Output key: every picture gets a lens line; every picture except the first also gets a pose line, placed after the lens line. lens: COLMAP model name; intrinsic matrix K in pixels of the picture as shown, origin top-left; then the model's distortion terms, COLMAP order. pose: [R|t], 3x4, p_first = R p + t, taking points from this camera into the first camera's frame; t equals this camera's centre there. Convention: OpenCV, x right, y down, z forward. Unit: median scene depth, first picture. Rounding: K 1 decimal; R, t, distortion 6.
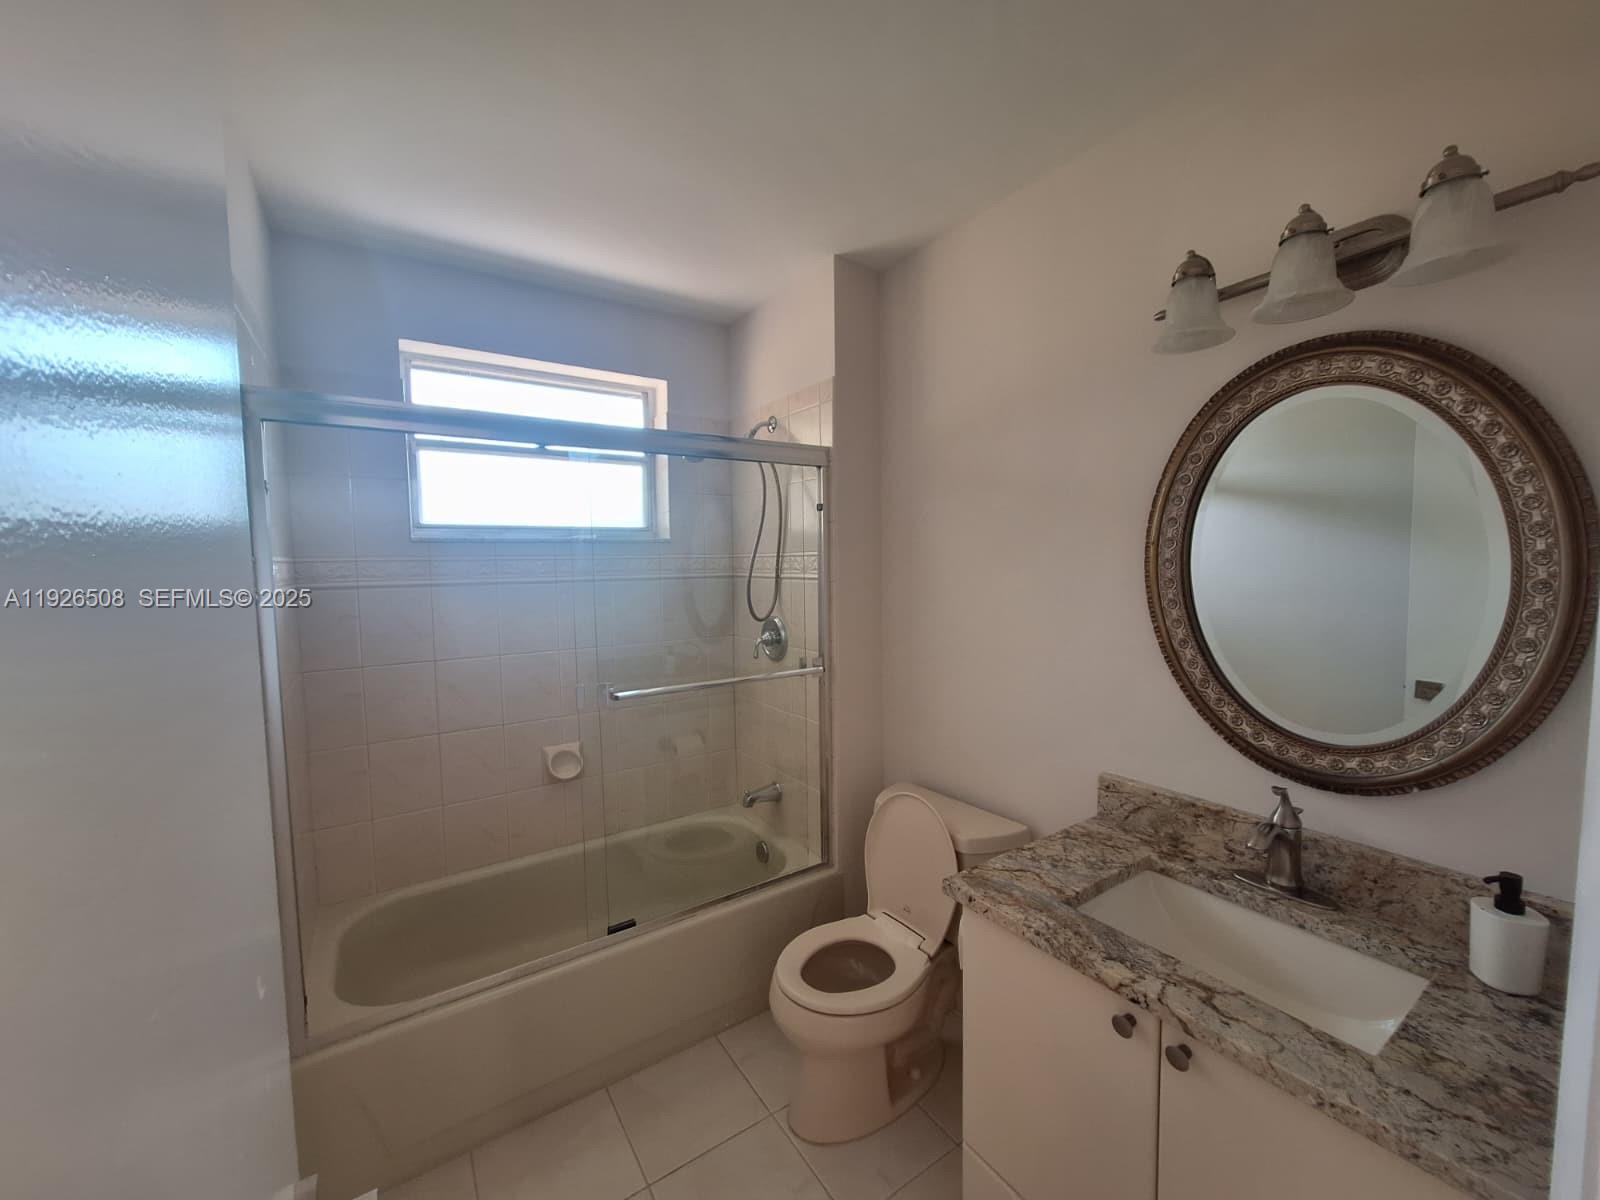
lens RADIAL K [[632.6, 0, 800.2], [0, 632.6, 606.1], [0, 0, 1]] dist [-0.007084, -0.000591]
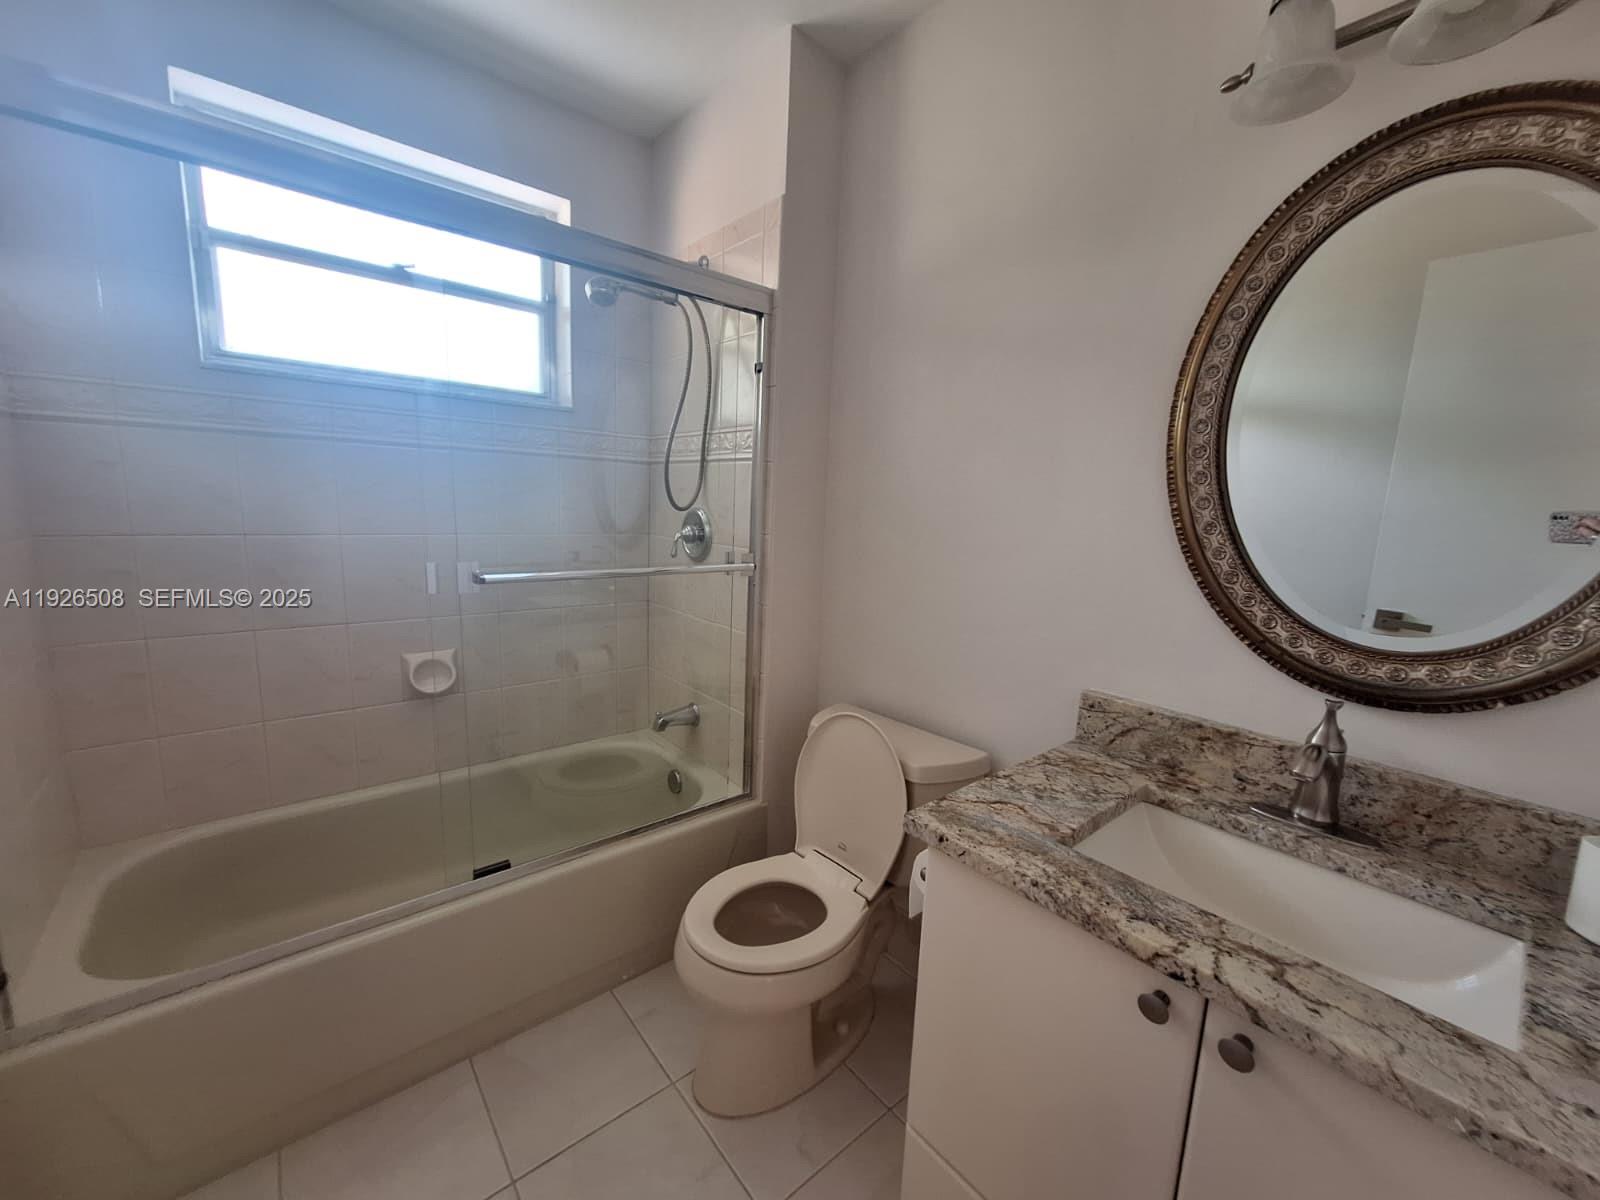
lens RADIAL K [[632.6, 0, 800.2], [0, 632.6, 606.1], [0, 0, 1]] dist [-0.007084, -0.000591]
pose [[0.992599, 0.036902, 0.115696, 0.002859], [-0.047637, 0.994671, 0.091440, 0.108357], [-0.111705, -0.096274, 0.989067, 0.255817]]
